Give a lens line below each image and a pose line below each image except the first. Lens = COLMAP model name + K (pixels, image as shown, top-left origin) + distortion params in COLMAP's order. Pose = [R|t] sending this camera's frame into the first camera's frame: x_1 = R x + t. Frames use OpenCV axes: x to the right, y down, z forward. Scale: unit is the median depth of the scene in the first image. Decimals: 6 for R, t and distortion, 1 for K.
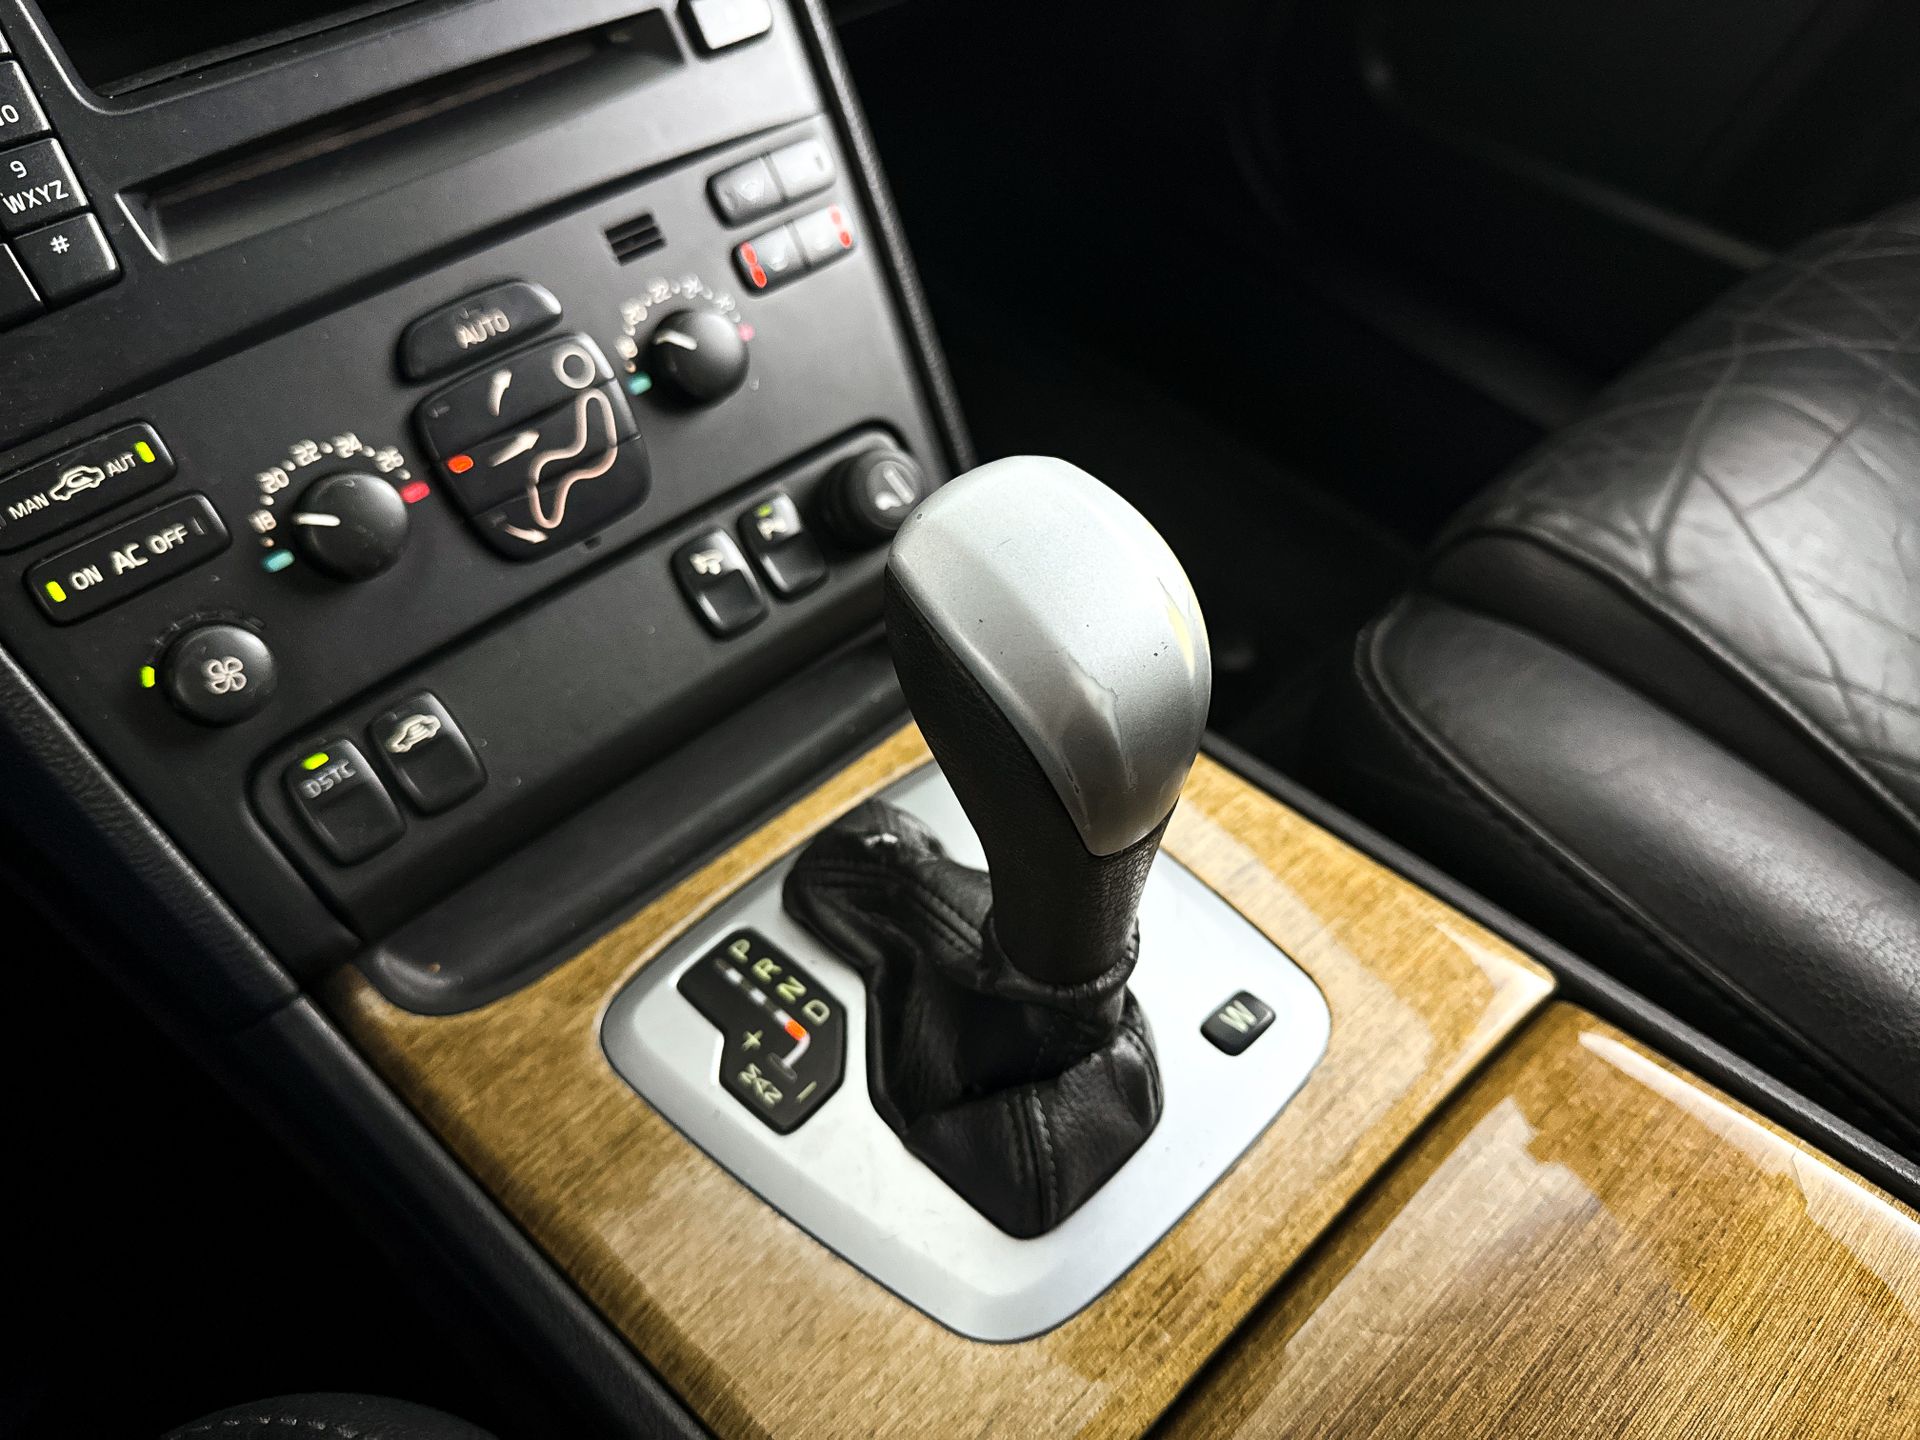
lens RADIAL K [[1450.7, 0, 964.8], [0, 1450.7, 722.9], [0, 0, 1]] dist [-0.028106, -0.005482]
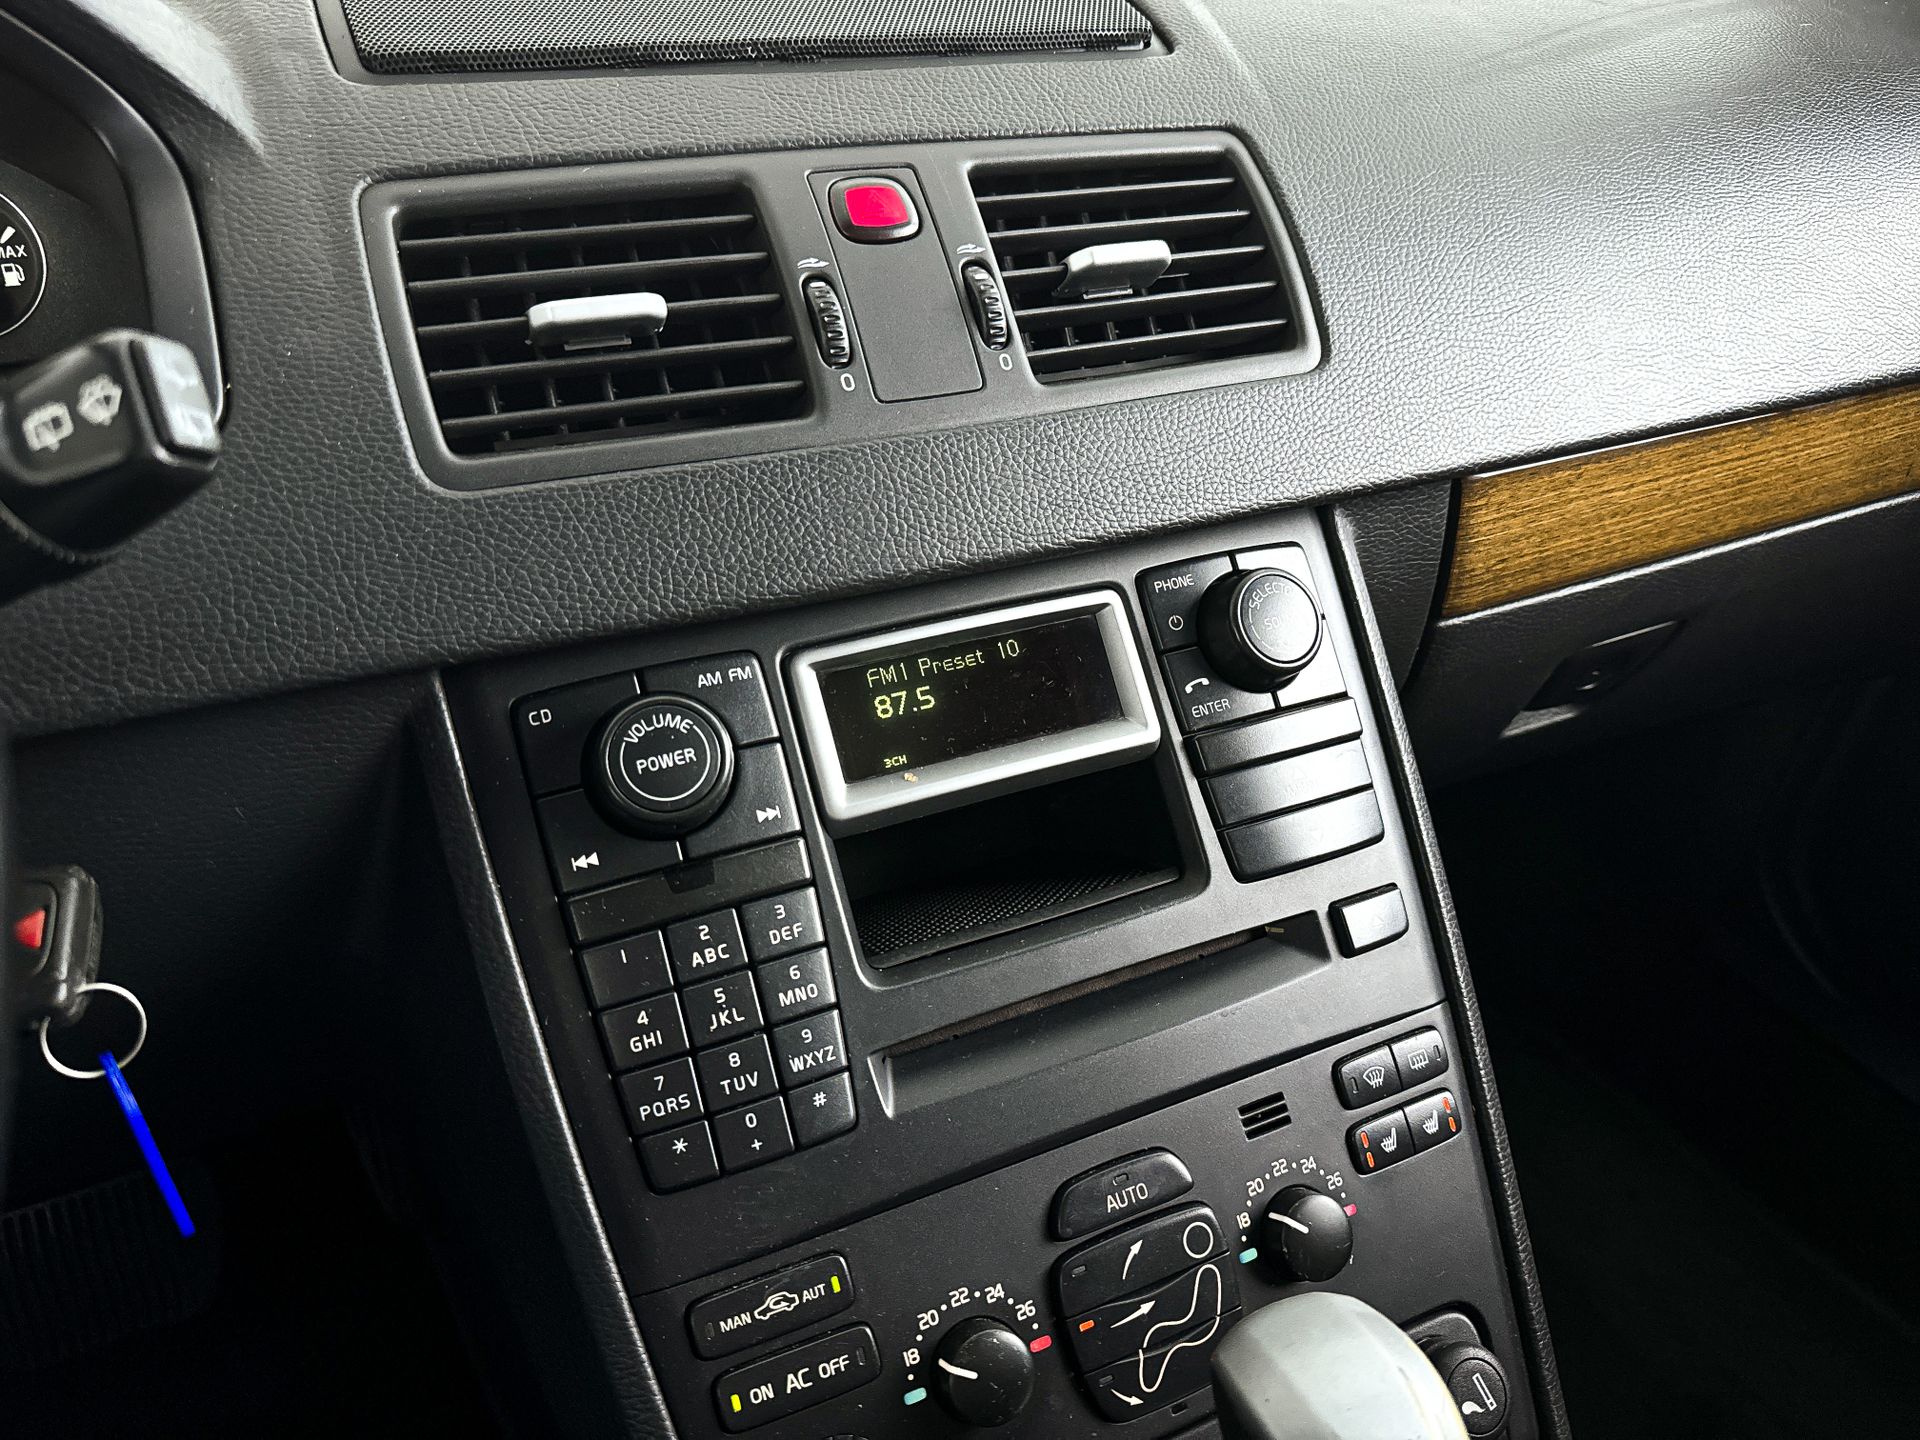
lens RADIAL K [[1373.3, 0, 963.6], [0, 1373.3, 721.0], [0, 0, 1]] dist [0.026082, -0.062127]
pose [[0.947425, 0.125611, -0.294293, -0.192040], [-0.219696, 0.924037, -0.312874, -0.257007], [0.232637, 0.361079, 0.903051, -0.111314]]
